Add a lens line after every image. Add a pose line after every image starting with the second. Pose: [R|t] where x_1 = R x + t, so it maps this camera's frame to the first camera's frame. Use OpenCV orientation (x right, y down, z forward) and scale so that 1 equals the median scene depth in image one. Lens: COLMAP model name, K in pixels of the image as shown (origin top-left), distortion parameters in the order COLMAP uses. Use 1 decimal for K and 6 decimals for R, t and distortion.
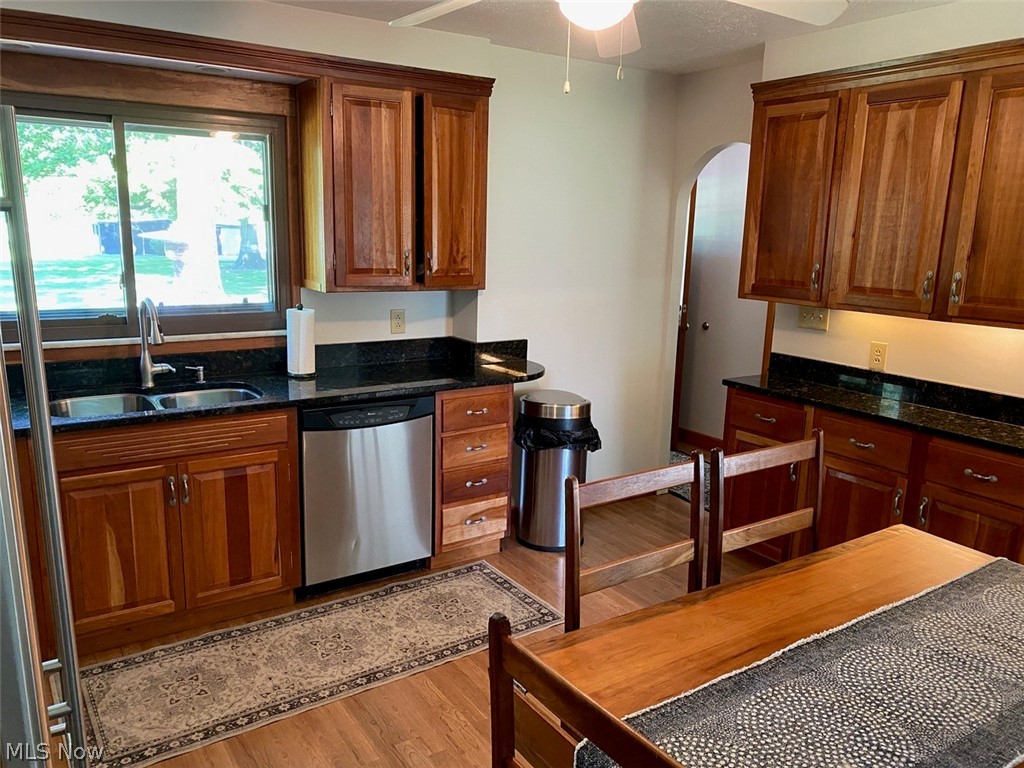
lens RADIAL K [[786.0, 0, 510.8], [0, 786.0, 368.9], [0, 0, 1]] dist [0.068742, -0.001080]
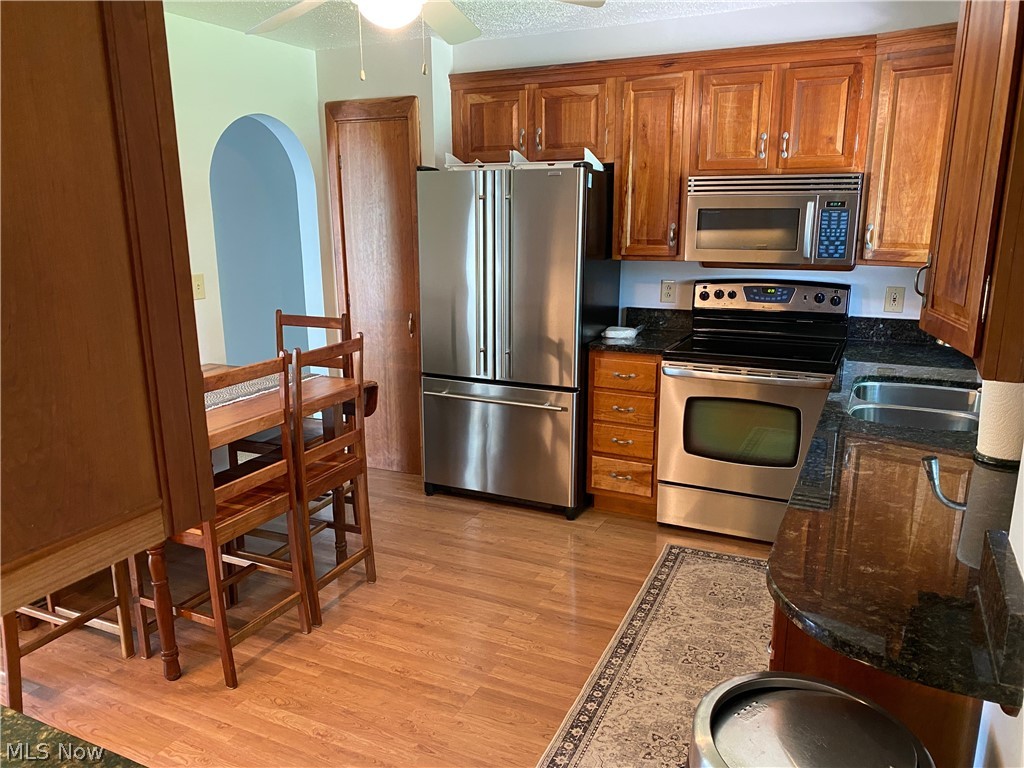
lens RADIAL K [[780.2, 0, 504.6], [0, 780.2, 388.3], [0, 0, 1]] dist [0.008844, -0.003645]
pose [[-0.856182, 0.107954, -0.505270, 0.357583], [-0.102989, 0.922645, 0.371644, -0.231324], [0.506305, 0.370232, -0.778835, 1.314774]]
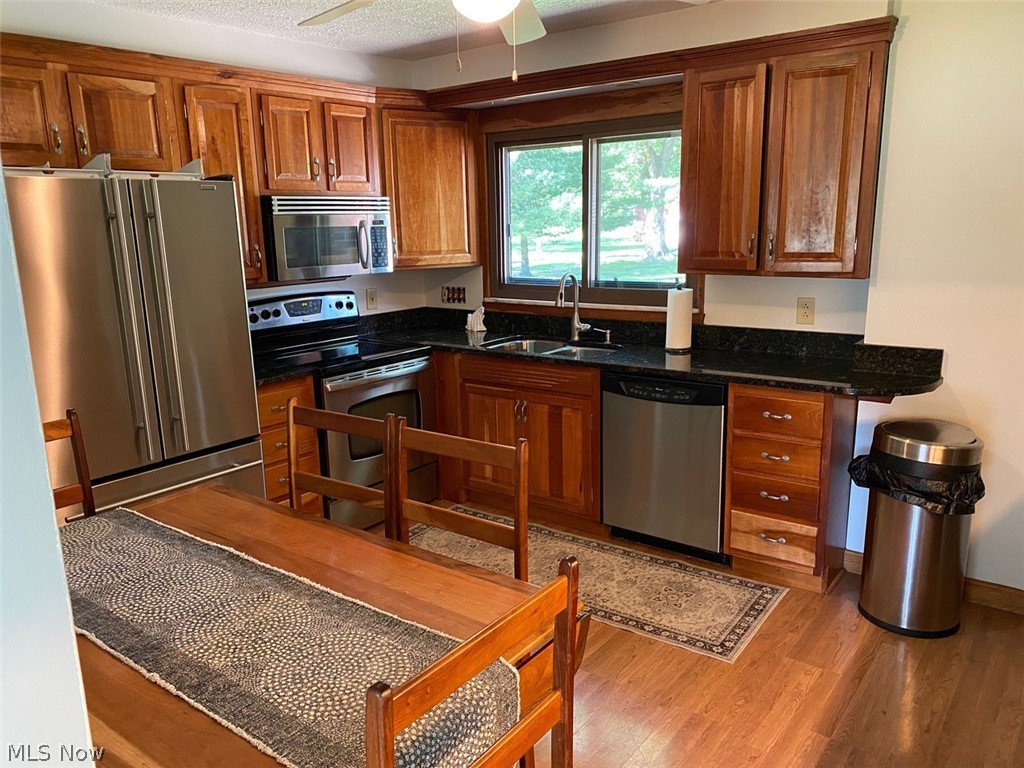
lens RADIAL K [[780.2, 0, 504.6], [0, 780.2, 388.3], [0, 0, 1]] dist [0.008844, -0.003645]
pose [[0.326811, 0.173008, -0.929119, 0.703773], [-0.141215, 0.981005, 0.132997, -0.052629], [0.934480, 0.087741, 0.345034, 0.432216]]
